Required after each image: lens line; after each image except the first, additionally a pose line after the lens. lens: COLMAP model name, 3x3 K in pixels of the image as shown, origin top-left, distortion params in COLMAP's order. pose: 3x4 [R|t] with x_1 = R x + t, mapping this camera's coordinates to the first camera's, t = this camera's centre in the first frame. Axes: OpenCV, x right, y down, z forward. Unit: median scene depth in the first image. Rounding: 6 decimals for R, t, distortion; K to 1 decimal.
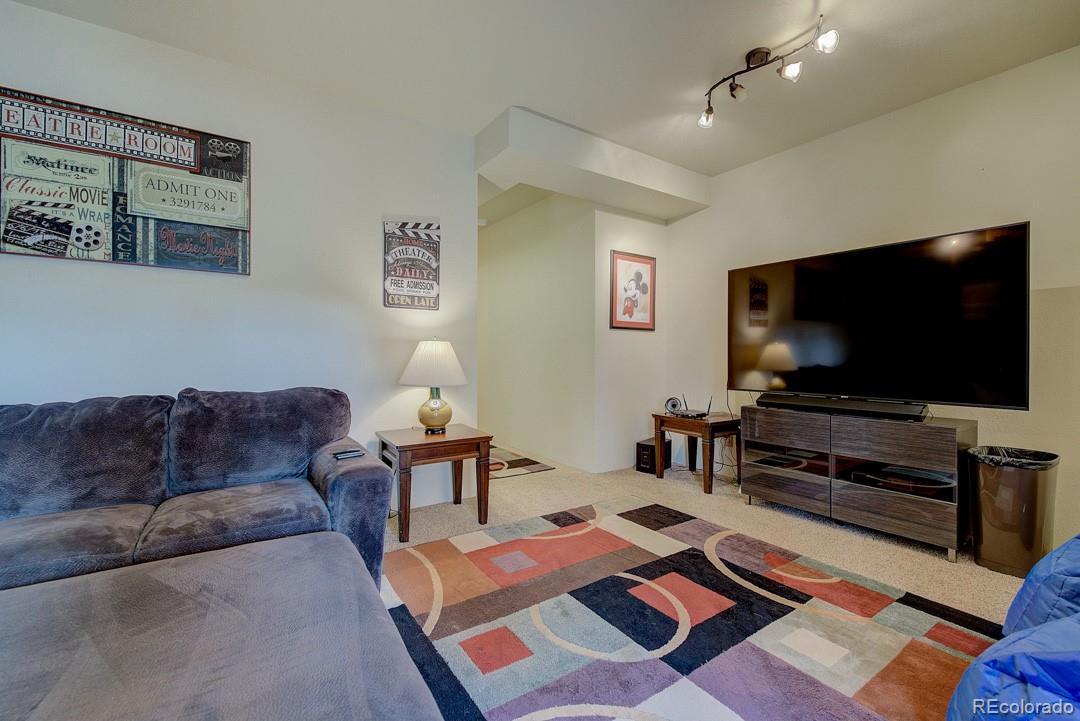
lens RADIAL K [[454.6, 0, 544.5], [0, 454.6, 358.6], [0, 0, 1]] dist [0.008927, -0.004863]
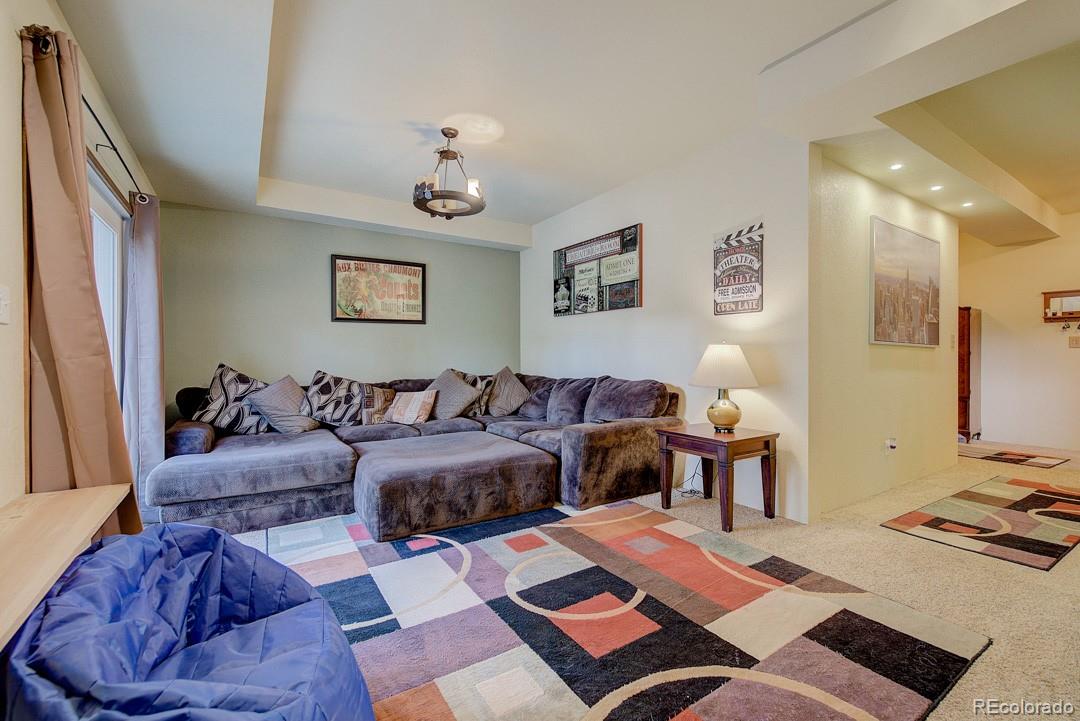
lens RADIAL K [[454.6, 0, 542.2], [0, 454.6, 359.9], [0, 0, 1]] dist [0.008927, -0.004863]
pose [[-0.014812, 0.003659, -0.999884, 0.933151], [-0.010477, 0.999938, 0.003814, -0.001764], [0.999835, 0.010532, -0.014772, 0.684640]]
